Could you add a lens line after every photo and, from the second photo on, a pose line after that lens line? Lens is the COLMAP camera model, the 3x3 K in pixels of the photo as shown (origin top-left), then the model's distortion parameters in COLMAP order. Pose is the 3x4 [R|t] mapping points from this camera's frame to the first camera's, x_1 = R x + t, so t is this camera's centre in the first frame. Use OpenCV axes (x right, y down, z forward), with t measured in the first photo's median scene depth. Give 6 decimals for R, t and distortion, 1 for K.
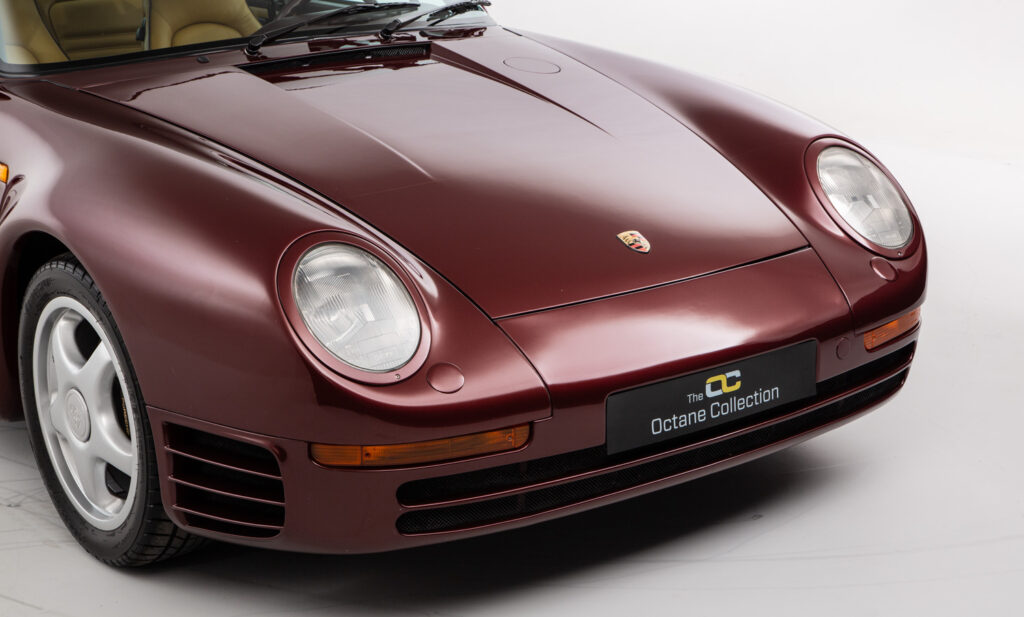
lens RADIAL K [[1887.1, 0, 521.2], [0, 1887.1, 309.9], [0, 0, 1]] dist [0.279298, 0.000000]
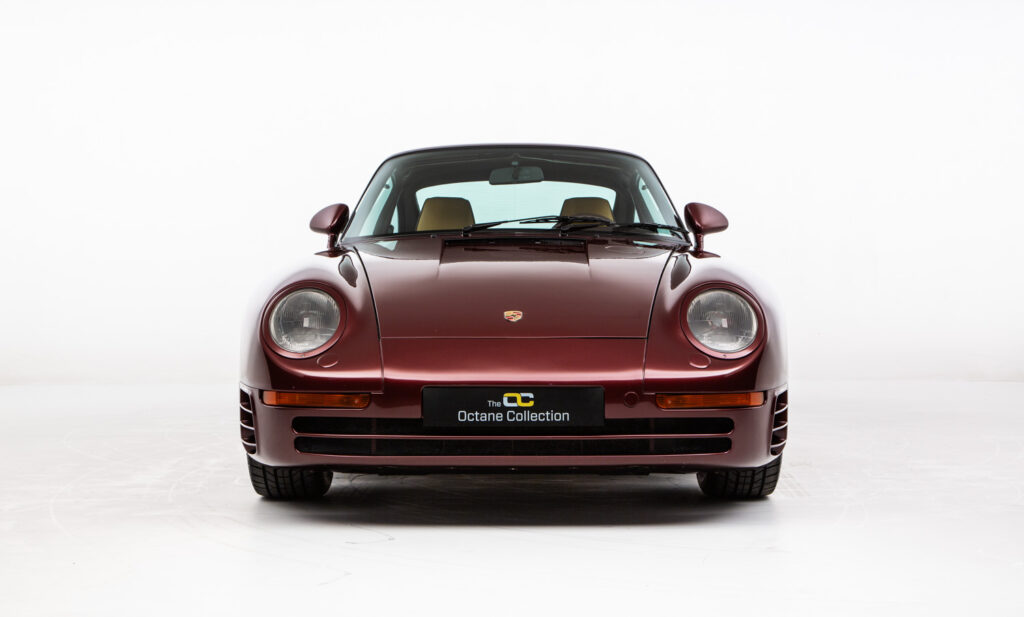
lens RADIAL K [[1686.2, 0, 511.3], [0, 1686.2, 311.8], [0, 0, 1]] dist [0.151010, 0.000000]
pose [[0.798037, 0.042343, -0.601119, 0.927786], [-0.186687, 0.965824, -0.179810, 0.218612], [0.572962, 0.255716, 0.778668, -0.094133]]
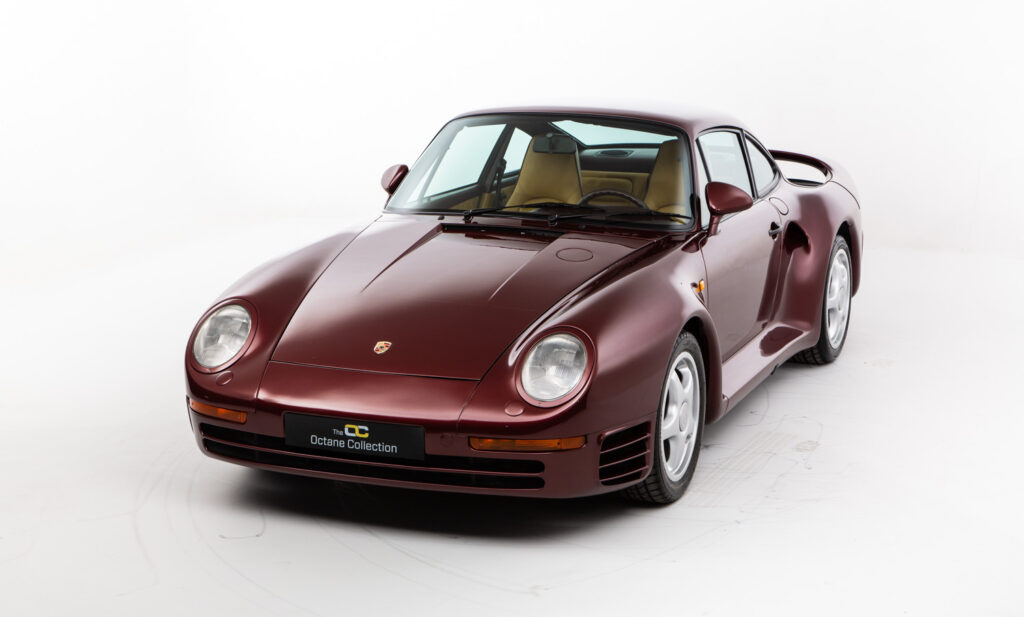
lens RADIAL K [[1890.8, 0, 503.5], [0, 1890.8, 318.1], [0, 0, 1]] dist [0.378151, 0.000000]
pose [[0.504568, 0.206379, -0.838343, 1.660298], [-0.246175, 0.965092, 0.089417, -0.258853], [0.827532, 0.161262, 0.537760, 0.133270]]
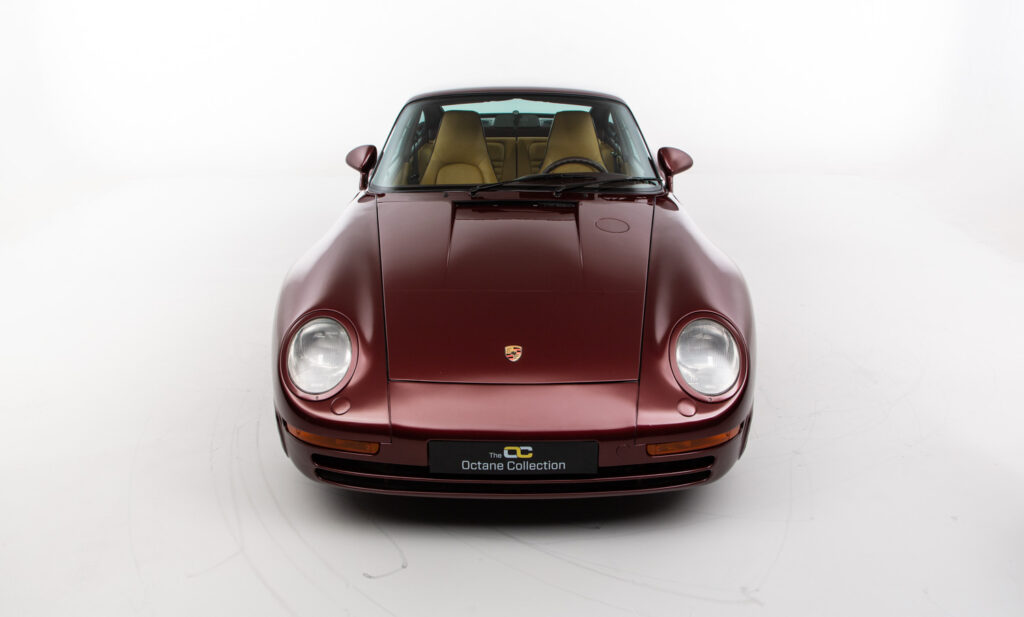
lens RADIAL K [[916.6, 0, 512.0], [0, 916.6, 304.5], [0, 0, 1]] dist [-0.052185, -0.018101]
pose [[0.796346, 0.227345, -0.560488, 0.520656], [-0.187207, 0.973812, 0.129011, -0.188238], [0.575140, 0.002190, 0.818052, 0.344845]]
